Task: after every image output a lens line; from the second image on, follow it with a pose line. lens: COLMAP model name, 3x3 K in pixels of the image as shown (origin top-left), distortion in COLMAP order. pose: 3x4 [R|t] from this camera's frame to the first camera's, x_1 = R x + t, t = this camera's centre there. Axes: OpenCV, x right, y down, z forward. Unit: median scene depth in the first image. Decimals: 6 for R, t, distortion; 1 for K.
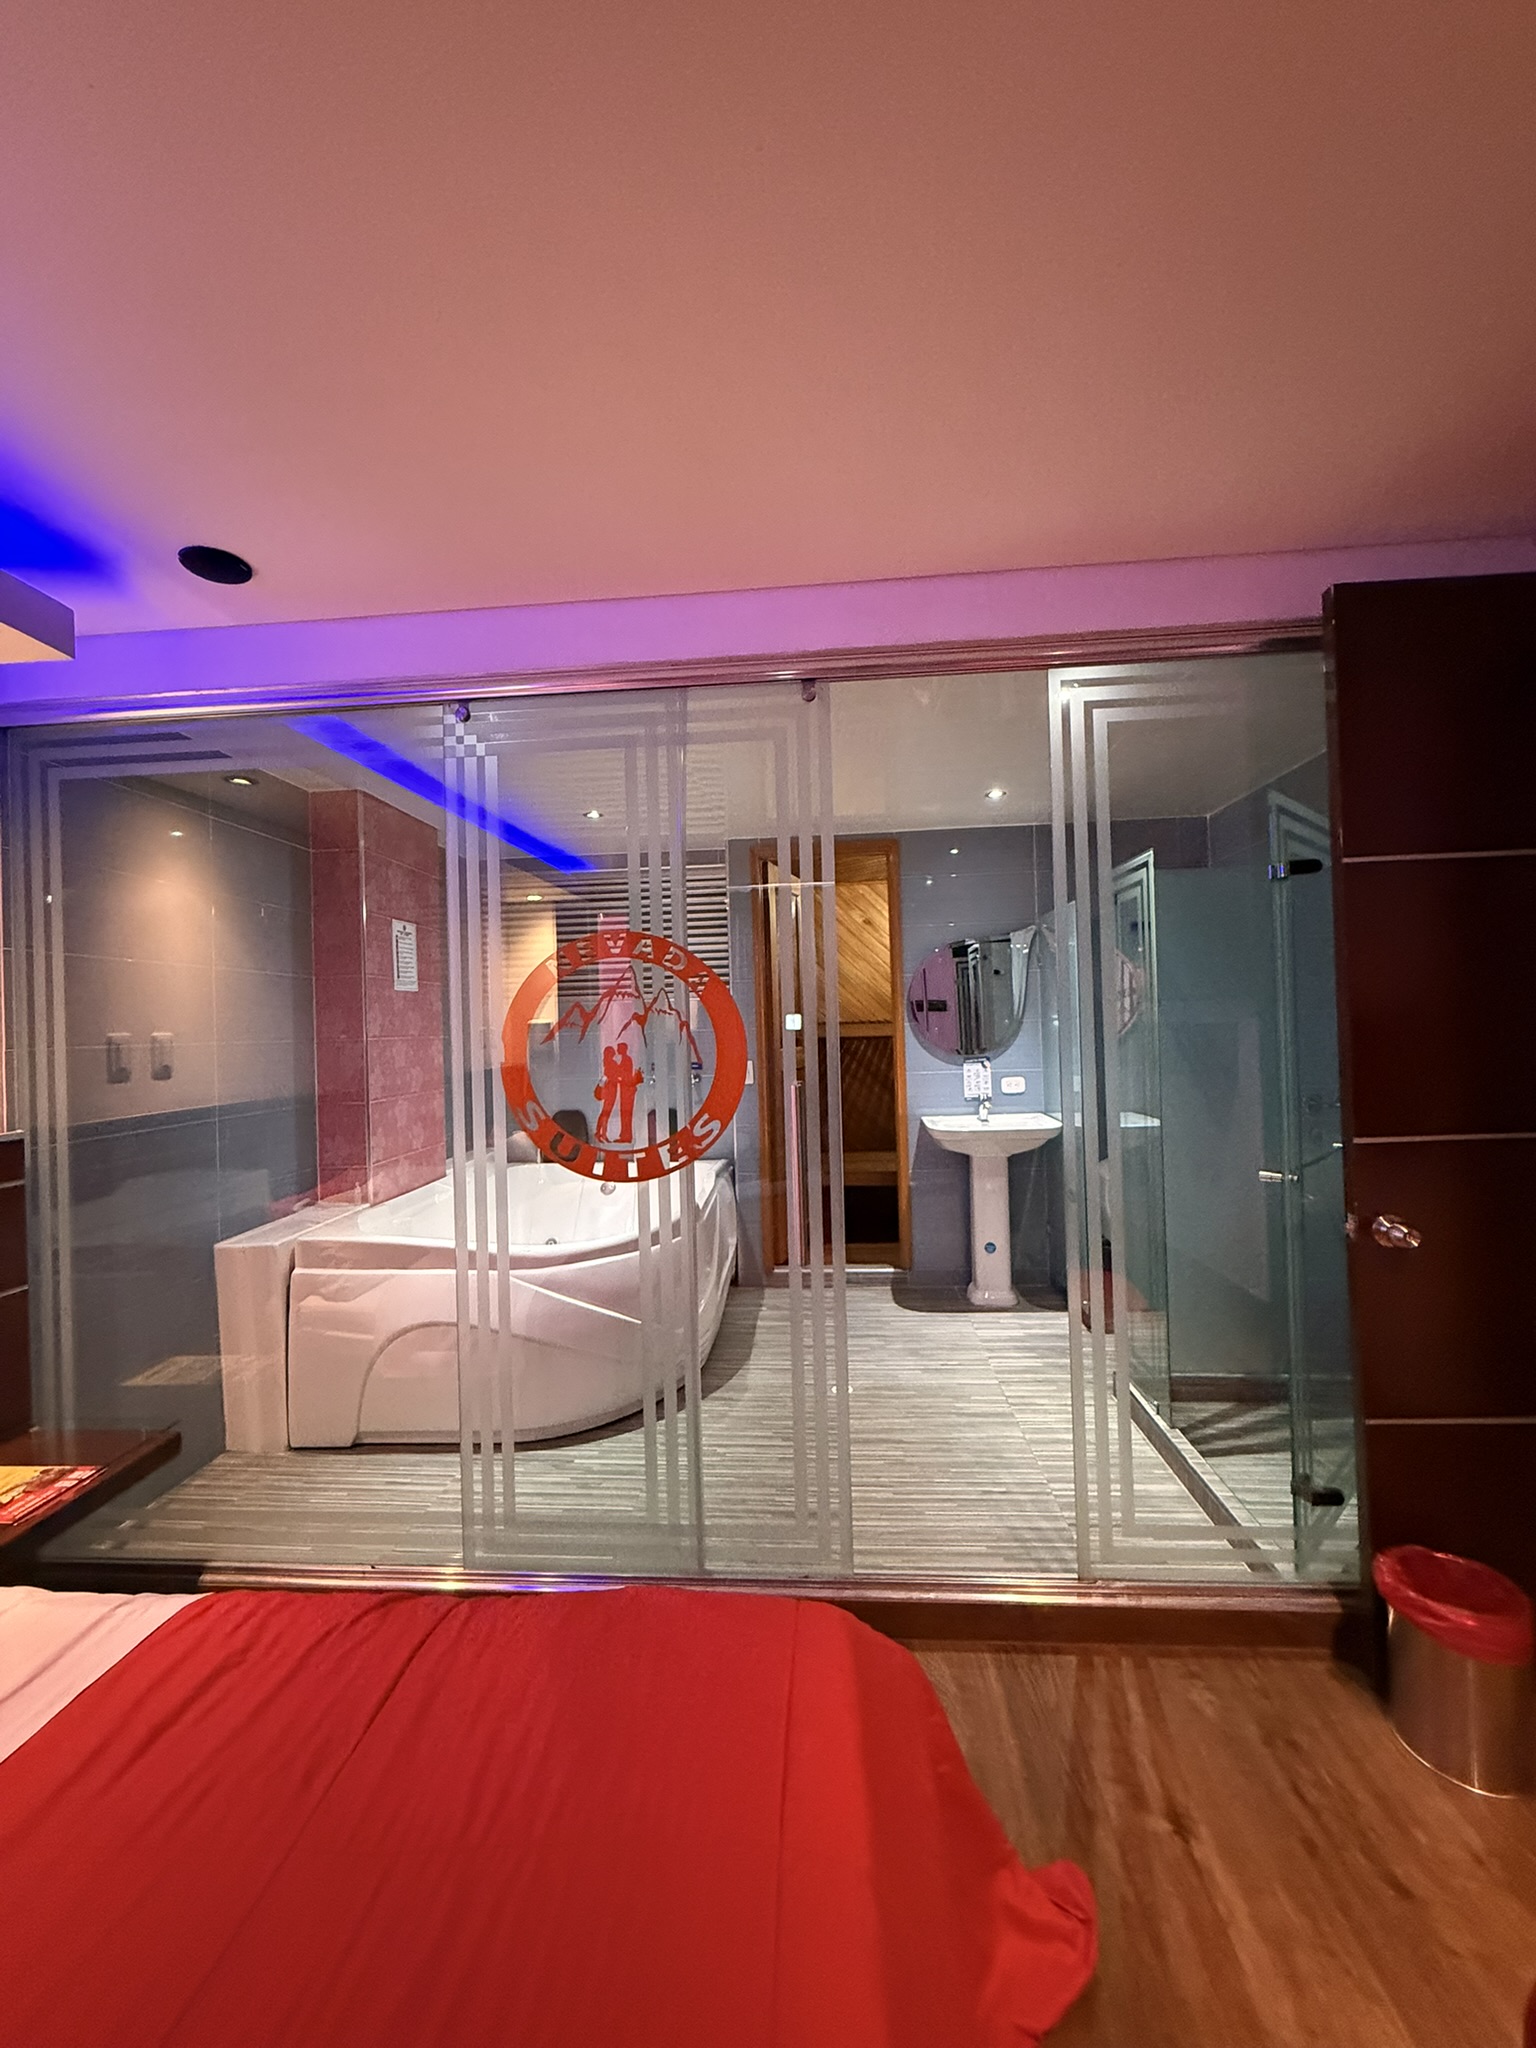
lens RADIAL K [[819.4, 0, 766.8], [0, 819.4, 1017.1], [0, 0, 1]] dist [0.000413, -0.000311]
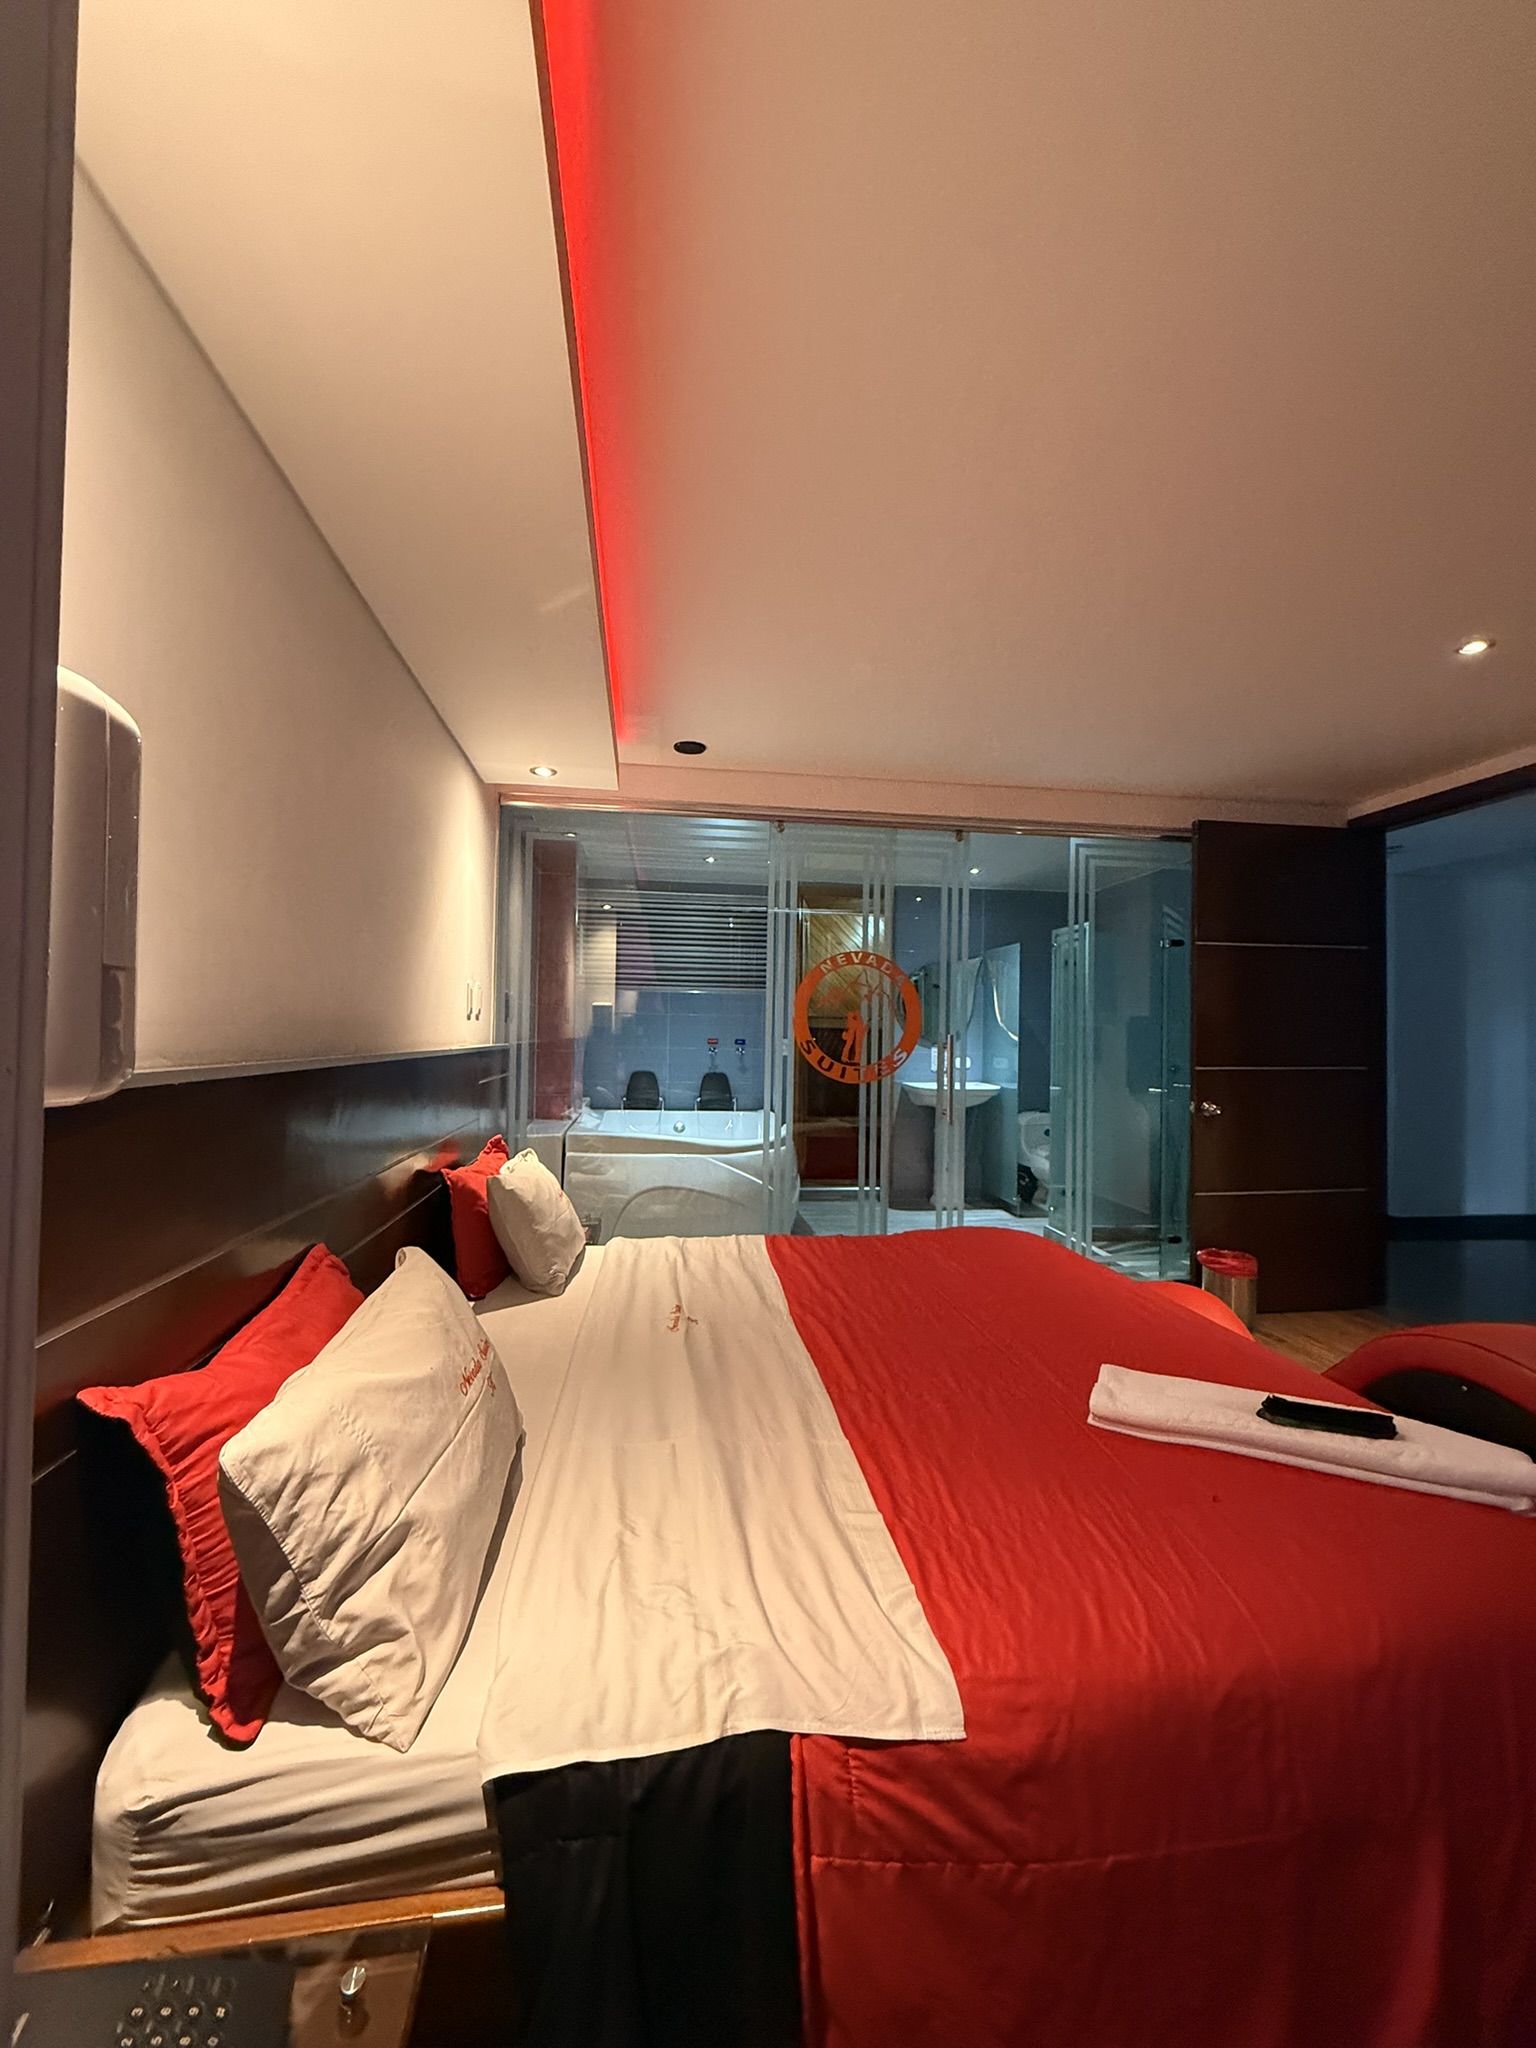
lens RADIAL K [[819.4, 0, 766.8], [0, 819.4, 1017.1], [0, 0, 1]] dist [0.000413, -0.000311]
pose [[0.977961, 0.050666, 0.202549, -0.753401], [-0.048522, 0.998701, -0.015538, 0.086791], [-0.203073, 0.005368, 0.979149, -0.807683]]
